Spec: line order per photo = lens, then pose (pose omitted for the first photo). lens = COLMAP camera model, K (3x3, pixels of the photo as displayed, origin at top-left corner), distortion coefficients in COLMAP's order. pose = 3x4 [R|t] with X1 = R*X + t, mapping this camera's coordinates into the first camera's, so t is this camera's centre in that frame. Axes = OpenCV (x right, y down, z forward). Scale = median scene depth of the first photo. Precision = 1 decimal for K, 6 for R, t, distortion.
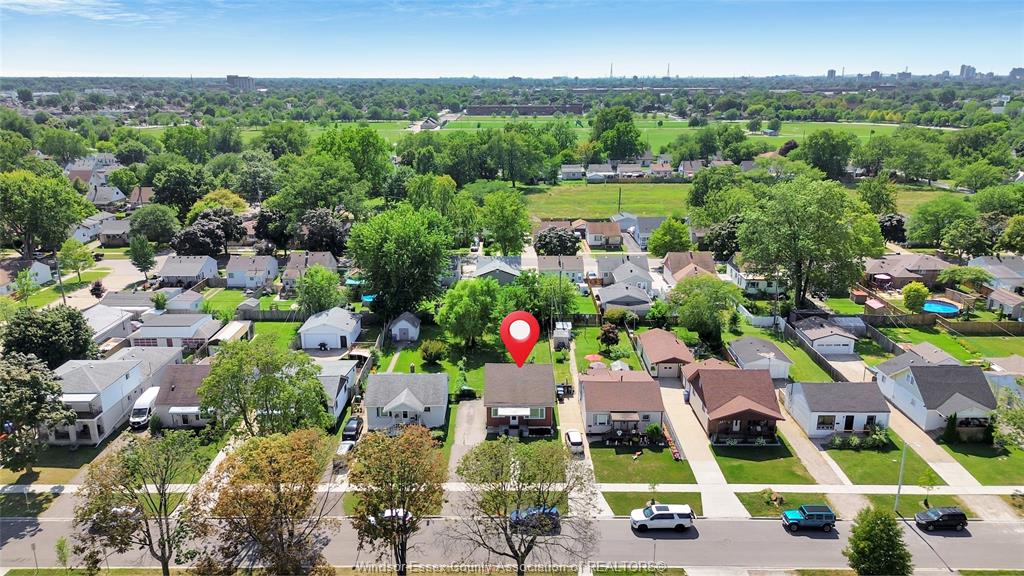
lens RADIAL K [[728.2, 0, 512.0], [0, 728.2, 288.0], [0, 0, 1]] dist [0.072346, -0.076077]
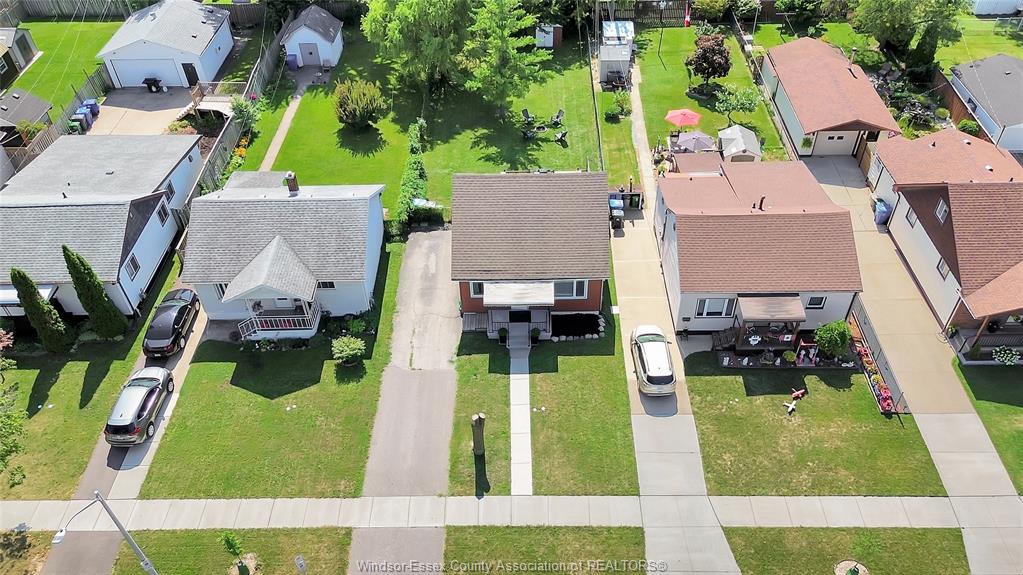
lens RADIAL K [[795.4, 0, 520.4], [0, 795.4, 291.2], [0, 0, 1]] dist [0.086732, -0.110541]
pose [[0.999819, -0.010706, -0.015722, 0.009583], [0.016536, 0.897693, 0.440311, -0.039643], [0.009400, -0.440491, 0.897708, 0.476085]]
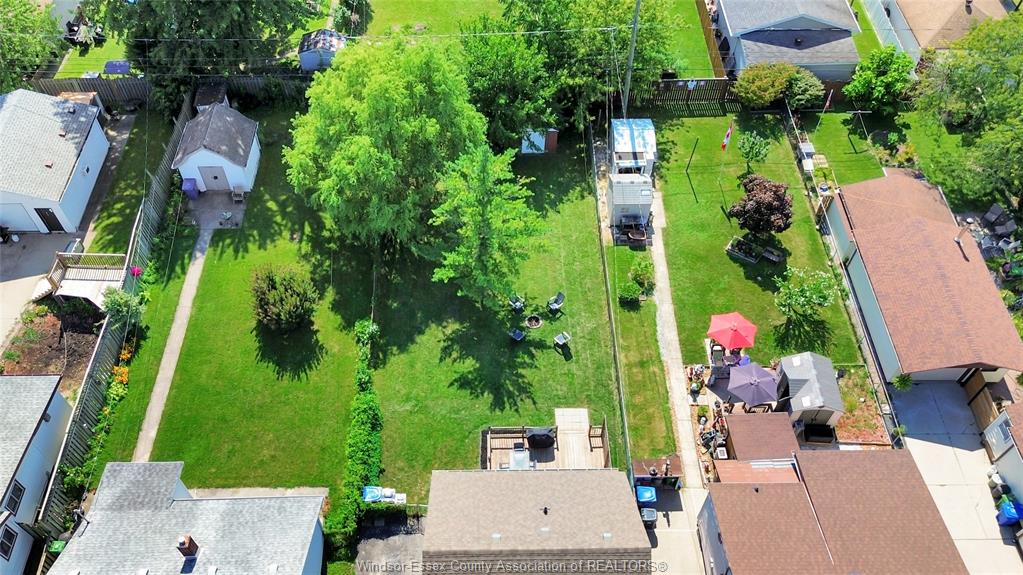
lens RADIAL K [[826.4, 0, 495.2], [0, 826.4, 322.5], [0, 0, 1]] dist [0.087259, -0.107717]
pose [[0.999892, -0.011968, 0.008576, -0.008151], [0.004368, 0.797393, 0.603444, -0.158096], [-0.014060, -0.603341, 0.797359, 0.697158]]
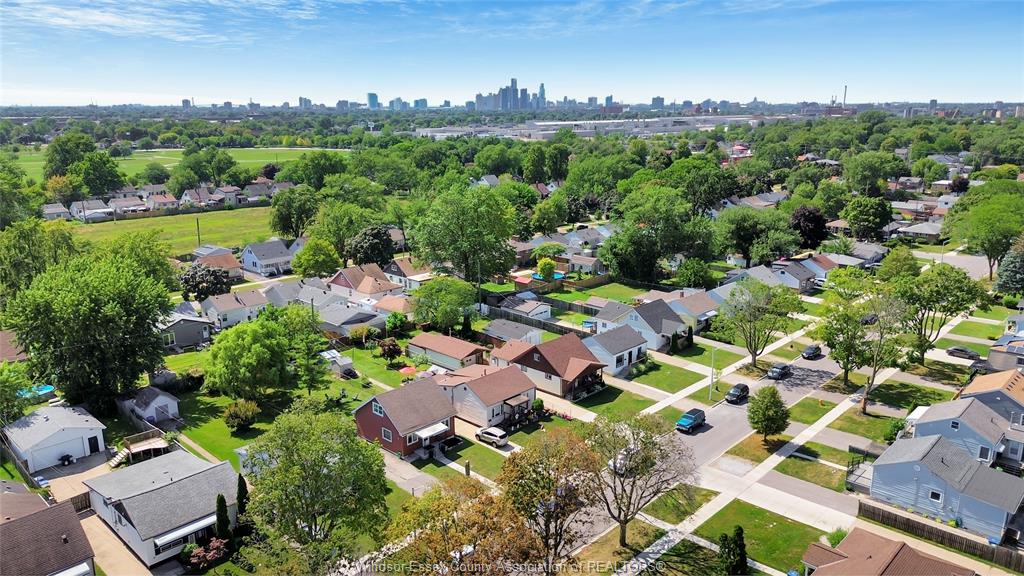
lens RADIAL K [[728.2, 0, 512.0], [0, 728.2, 288.0], [0, 0, 1]] dist [0.072346, -0.076077]
pose [[0.690892, -0.176427, 0.701100, -0.485767], [0.202763, 0.978131, 0.046329, -0.033282], [-0.693942, 0.110149, 0.711556, 0.178544]]
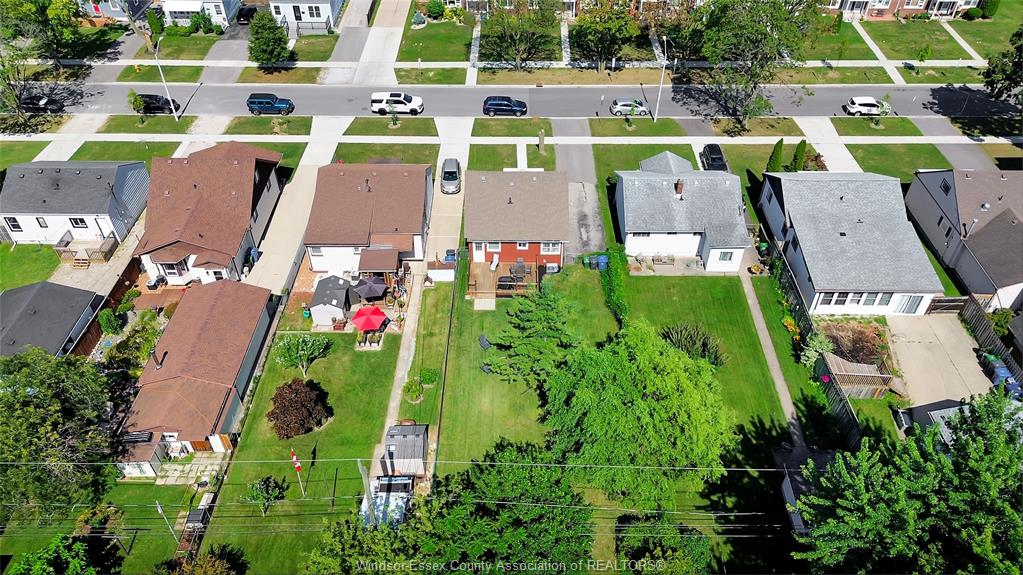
lens RADIAL K [[727.5, 0, 511.5], [0, 727.5, 287.5], [0, 0, 1]] dist [0.072346, -0.076077]
pose [[-0.999973, -0.004629, 0.005666, 0.009006], [0.002323, 0.533442, 0.845833, -0.355605], [-0.006938, 0.845824, -0.533417, 1.285835]]
